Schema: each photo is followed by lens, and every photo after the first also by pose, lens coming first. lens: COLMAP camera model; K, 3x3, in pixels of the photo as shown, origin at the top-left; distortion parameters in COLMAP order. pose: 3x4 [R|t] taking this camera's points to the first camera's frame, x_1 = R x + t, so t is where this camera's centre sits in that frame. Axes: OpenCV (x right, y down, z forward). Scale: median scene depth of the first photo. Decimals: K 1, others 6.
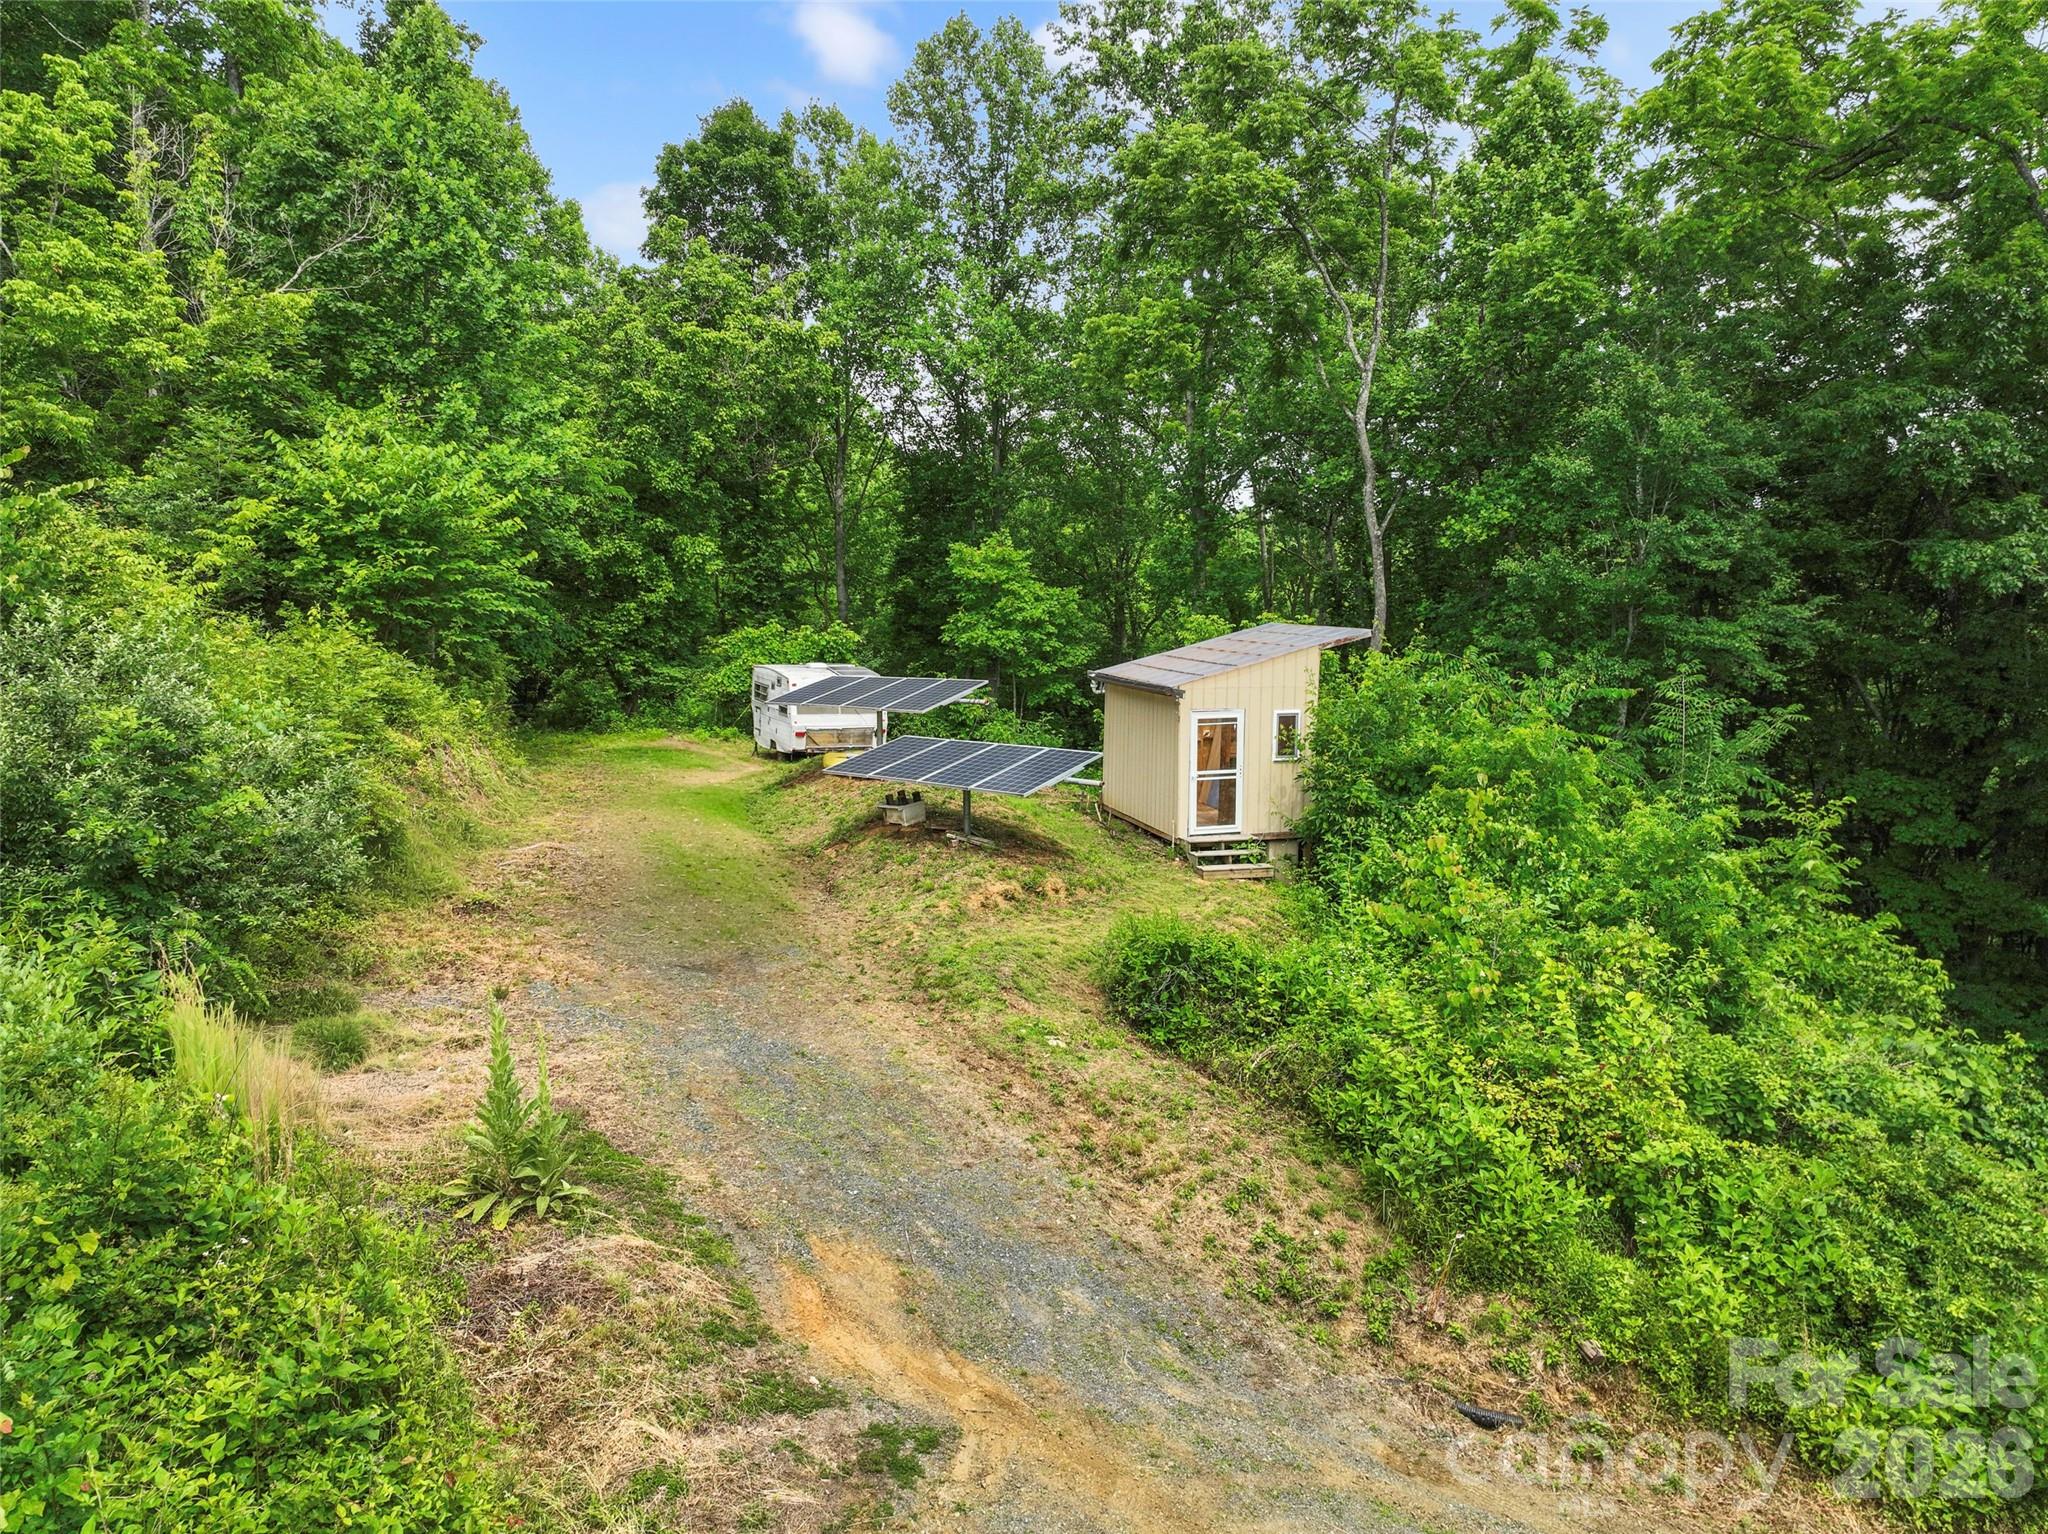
lens RADIAL K [[1440.4, 0, 1028.0], [0, 1440.4, 766.5], [0, 0, 1]] dist [0.003710, -0.006572]
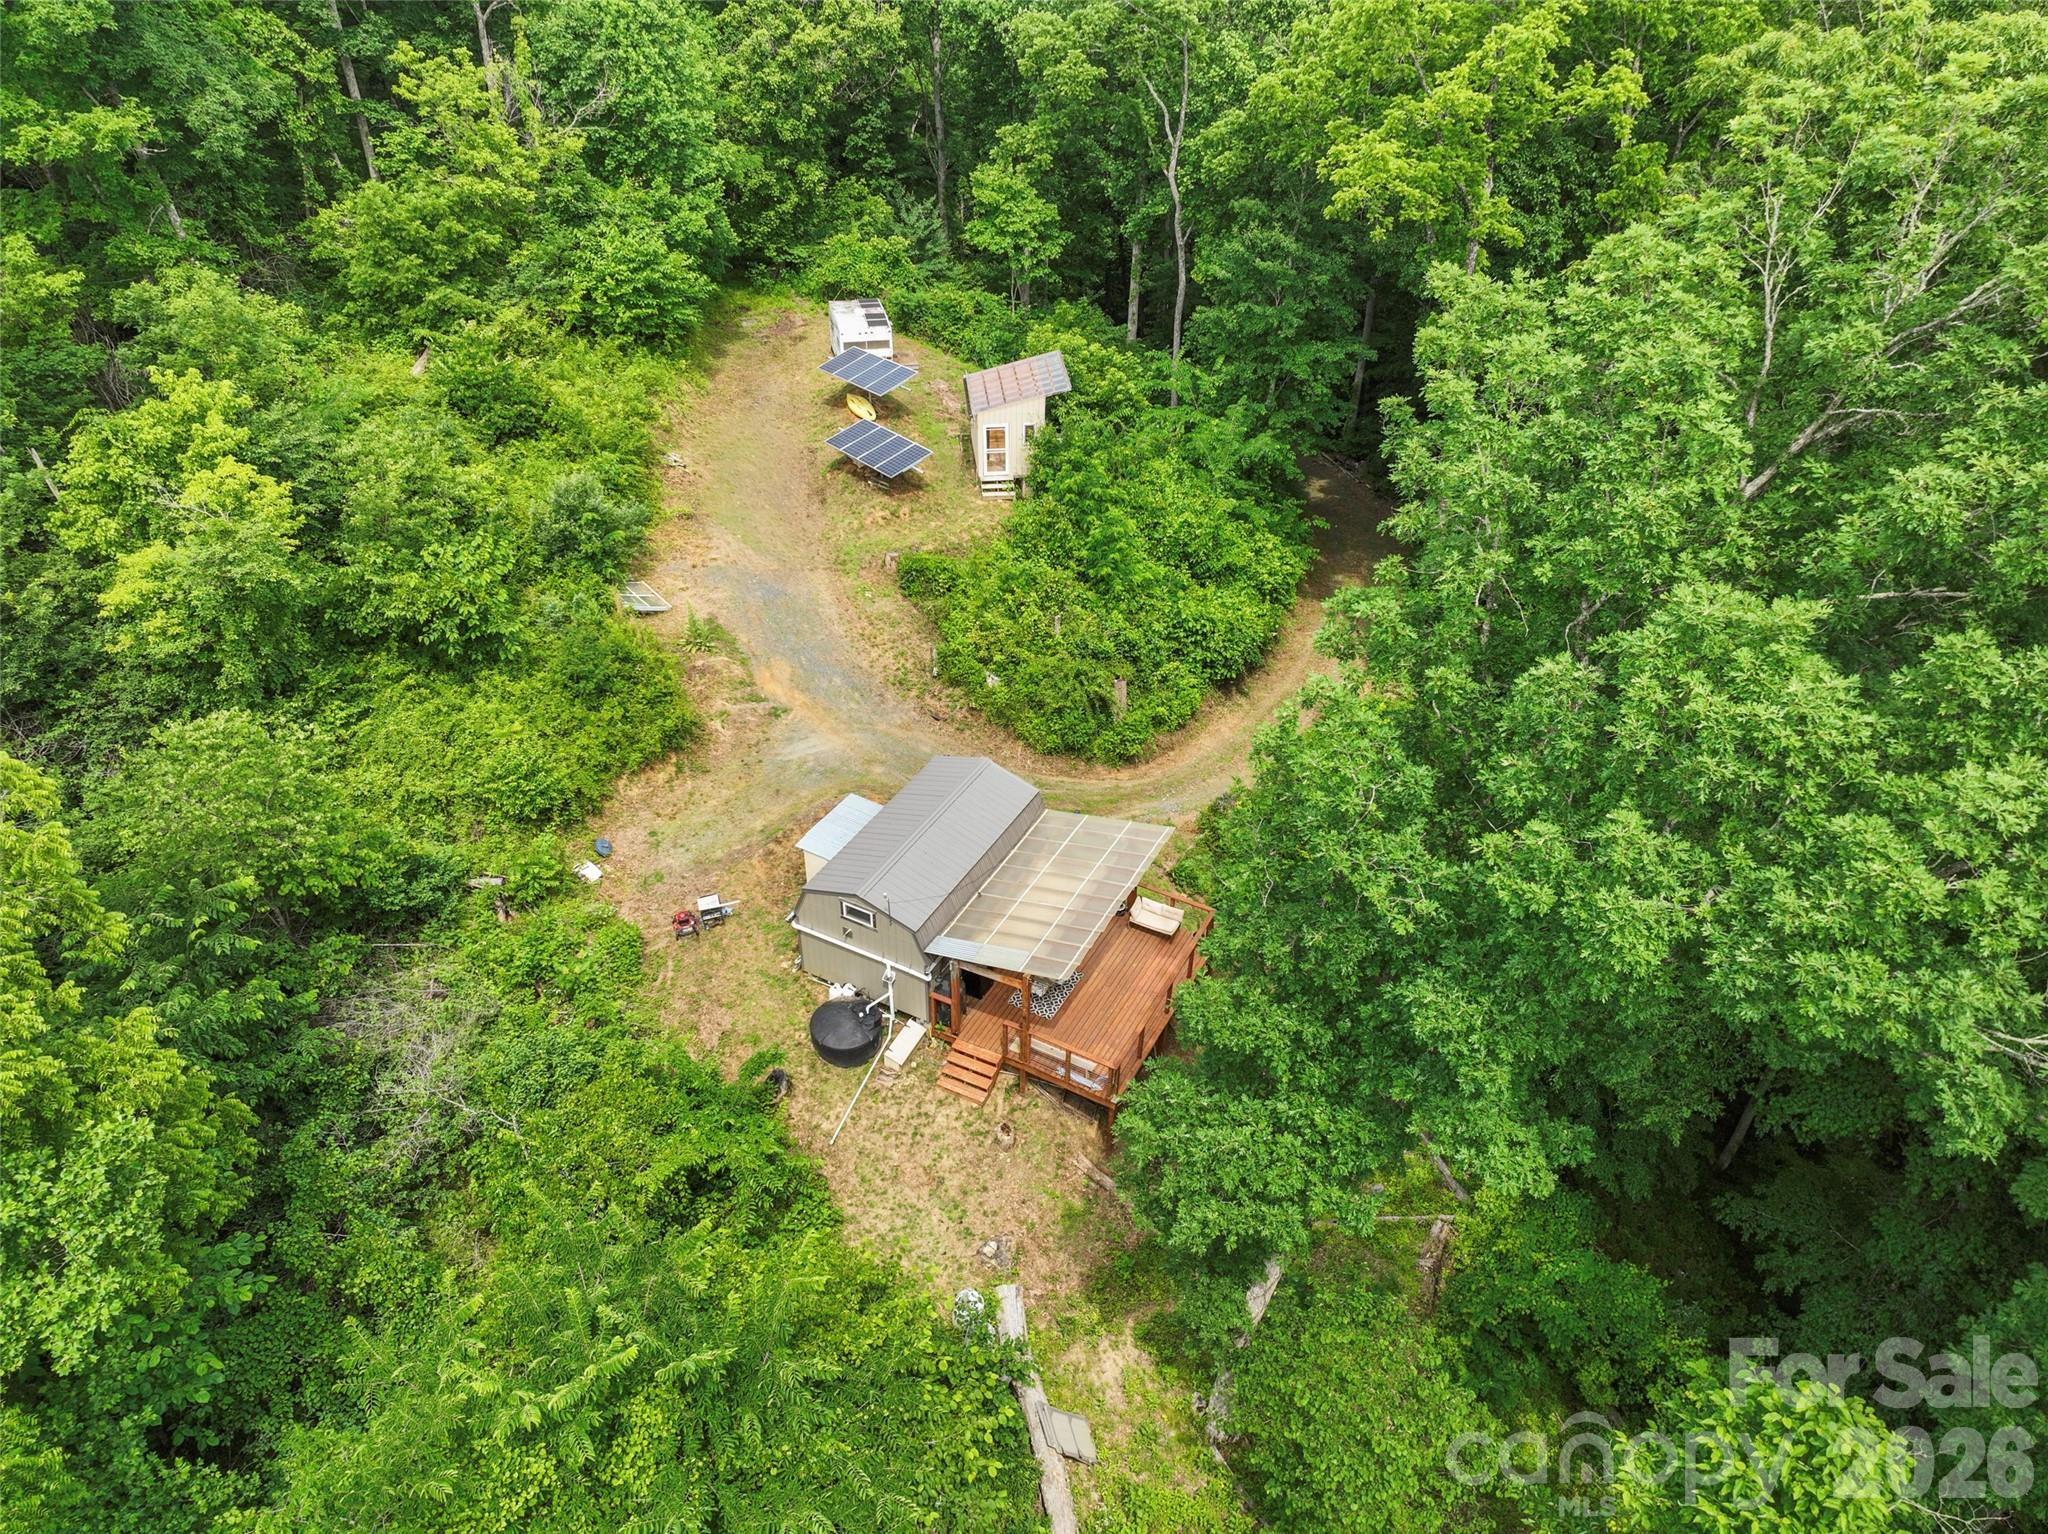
lens RADIAL K [[1440.4, 0, 1029.0], [0, 1440.4, 765.0], [0, 0, 1]] dist [0.003710, -0.006572]
pose [[0.984680, 0.106991, -0.137690, 0.501185], [-0.027555, 0.875186, 0.483001, -0.601422], [0.172181, -0.471807, 0.864726, -1.083515]]
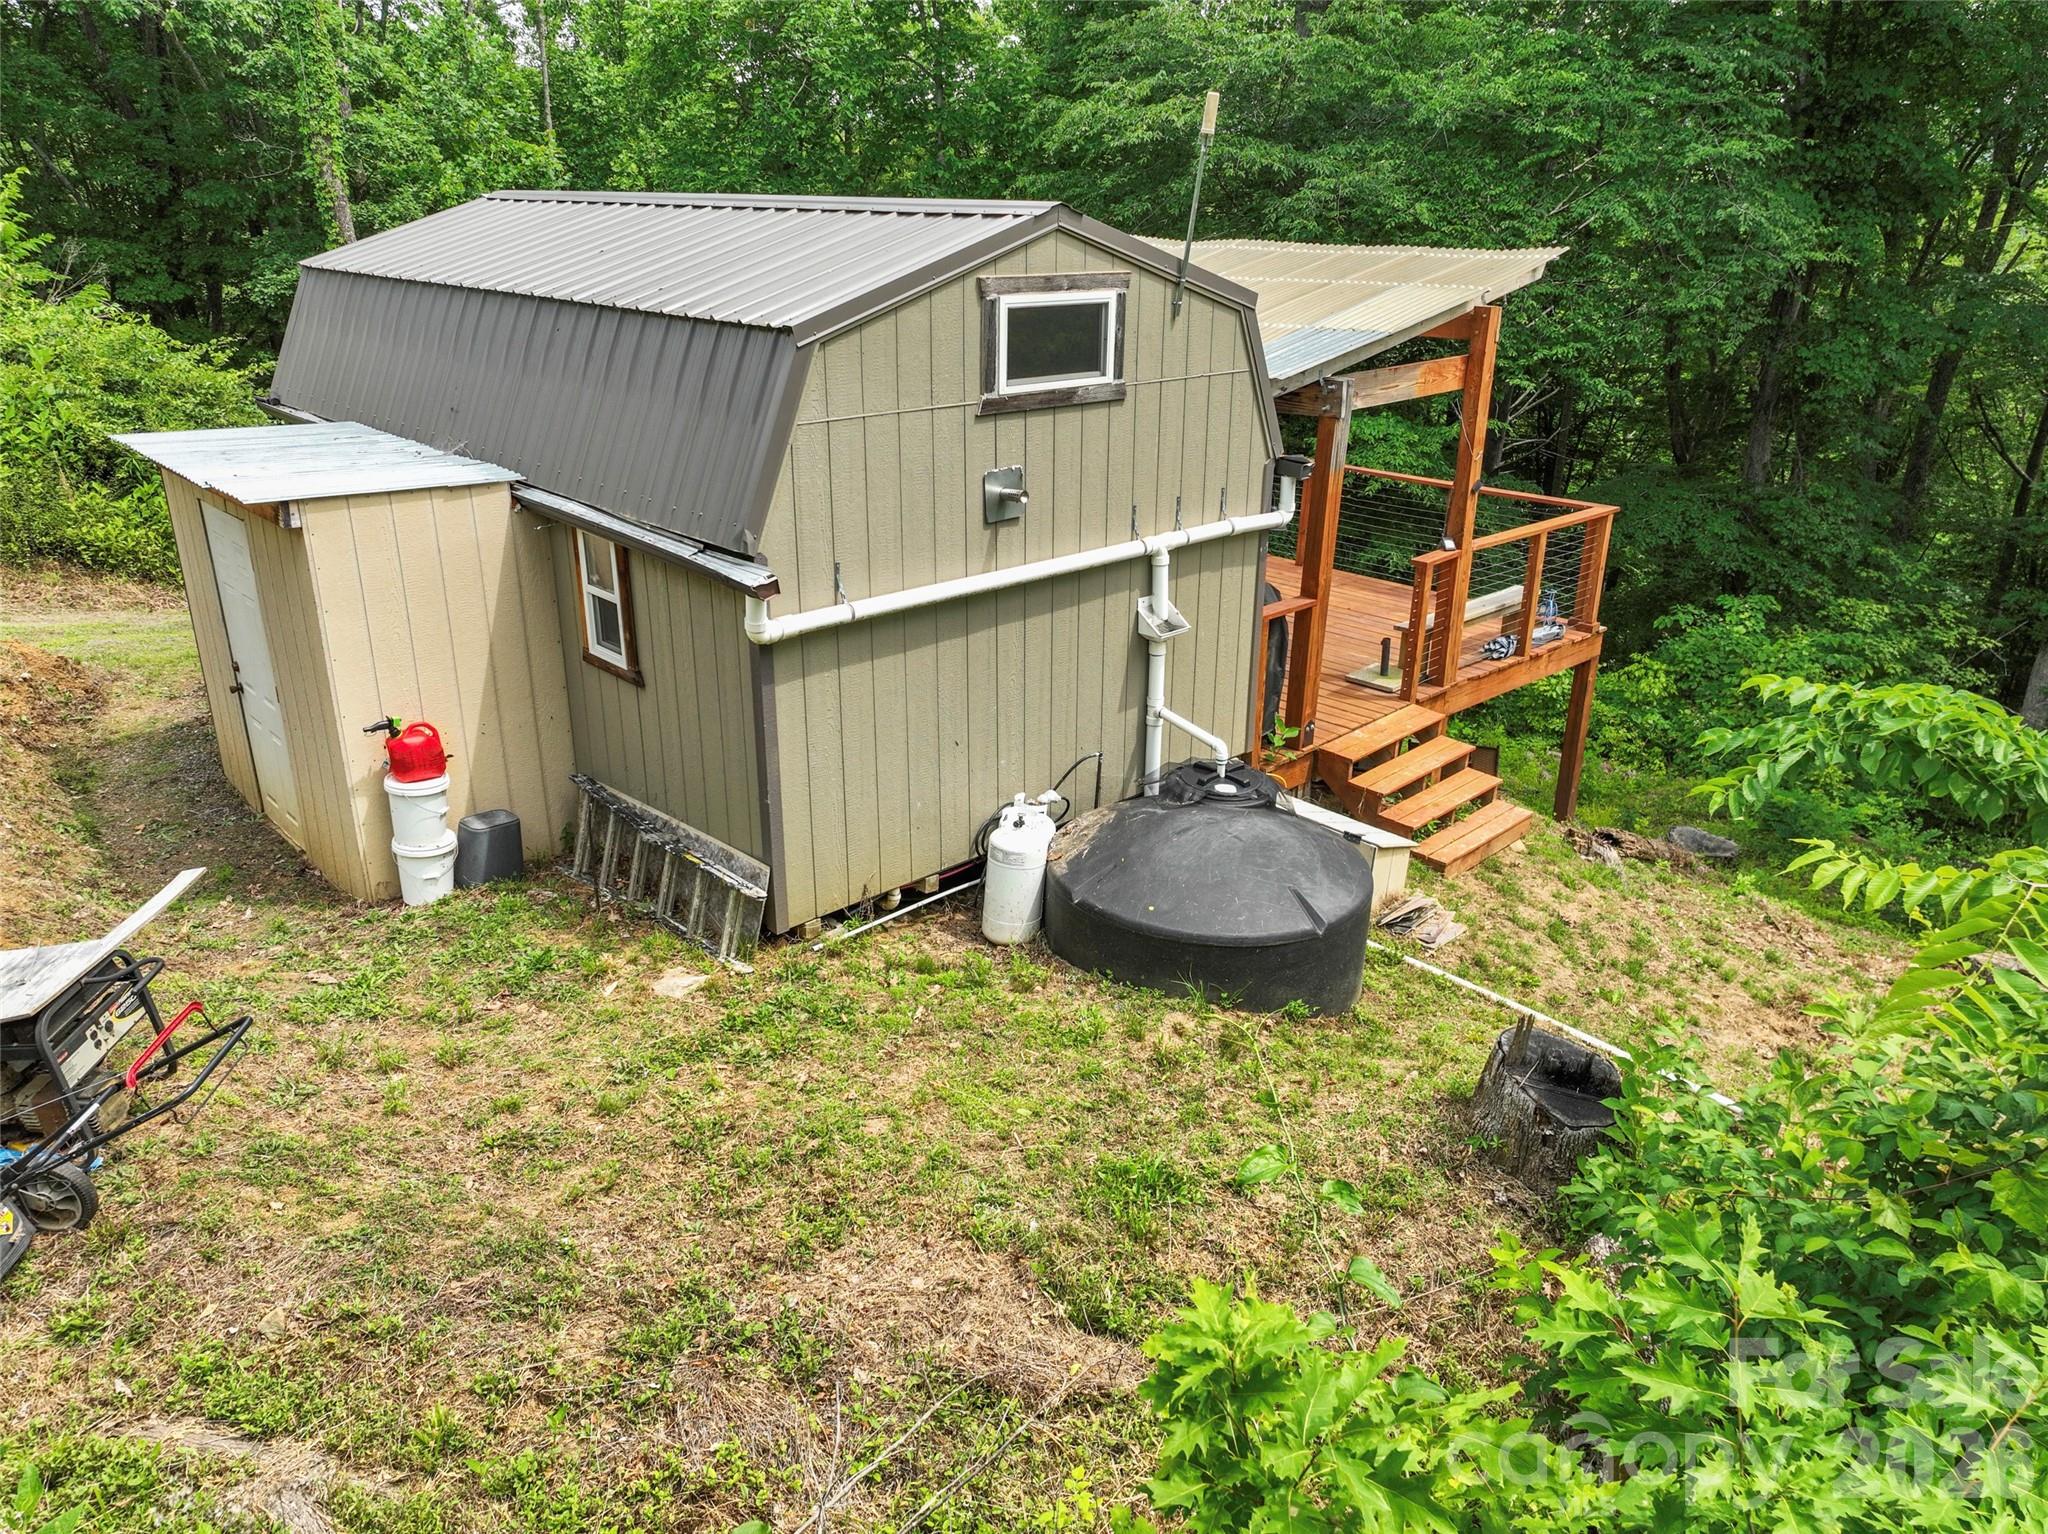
lens RADIAL K [[1440.4, 0, 1025.6], [0, 1440.4, 765.4], [0, 0, 1]] dist [0.003710, -0.006572]
pose [[0.458339, -0.319430, 0.829391, -0.082573], [0.098859, 0.945714, 0.309599, 0.150746], [-0.883262, -0.059909, 0.465037, -0.165314]]
